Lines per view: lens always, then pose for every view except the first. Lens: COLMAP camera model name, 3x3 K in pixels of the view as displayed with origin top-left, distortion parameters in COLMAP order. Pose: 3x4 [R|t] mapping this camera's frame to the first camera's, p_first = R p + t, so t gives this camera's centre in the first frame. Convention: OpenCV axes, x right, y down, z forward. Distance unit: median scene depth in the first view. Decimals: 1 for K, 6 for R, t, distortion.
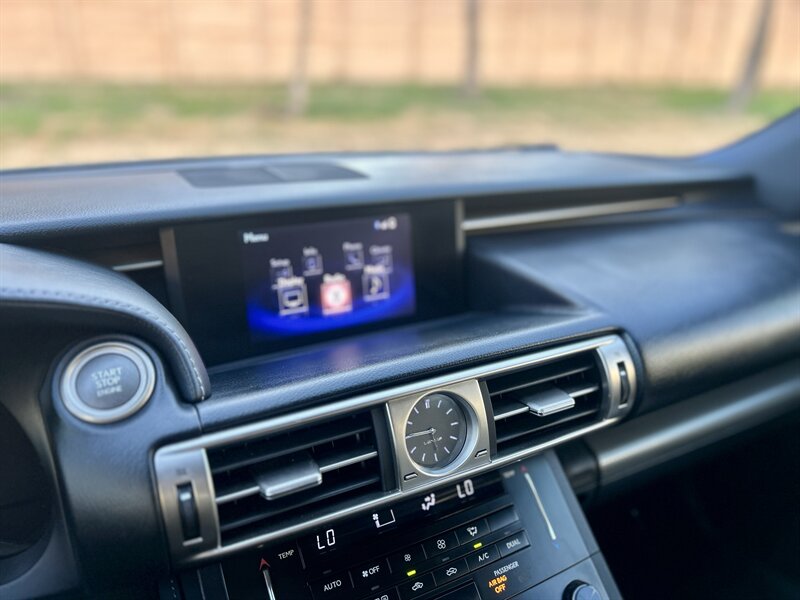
lens RADIAL K [[592.3, 0, 400.0], [0, 592.3, 300.0], [0, 0, 1]] dist [0.061605, -0.091634]
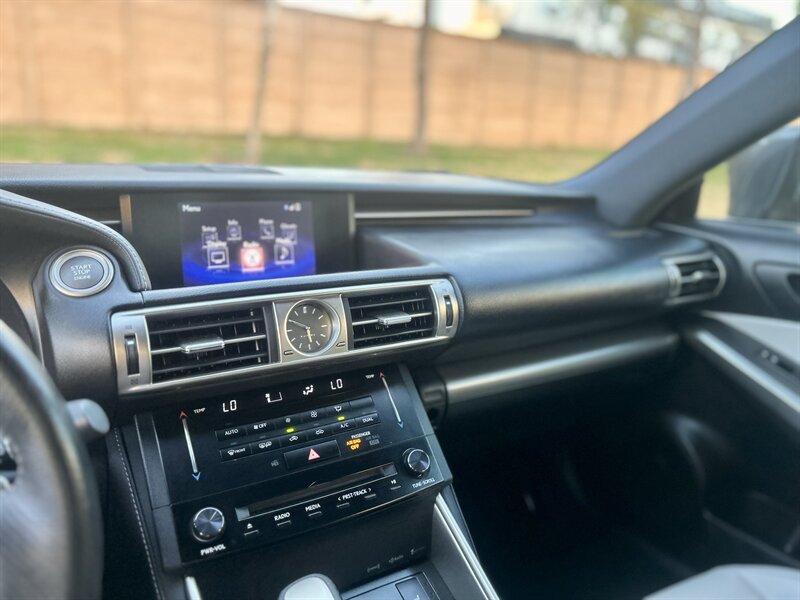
lens RADIAL K [[604.2, 0, 400.0], [0, 604.2, 300.0], [0, 0, 1]] dist [0.080777, -0.160543]
pose [[0.997332, 0.021531, 0.069747, 0.136079], [-0.014512, 0.994919, -0.099625, 0.228298], [-0.071538, 0.098347, 0.992578, -0.381021]]
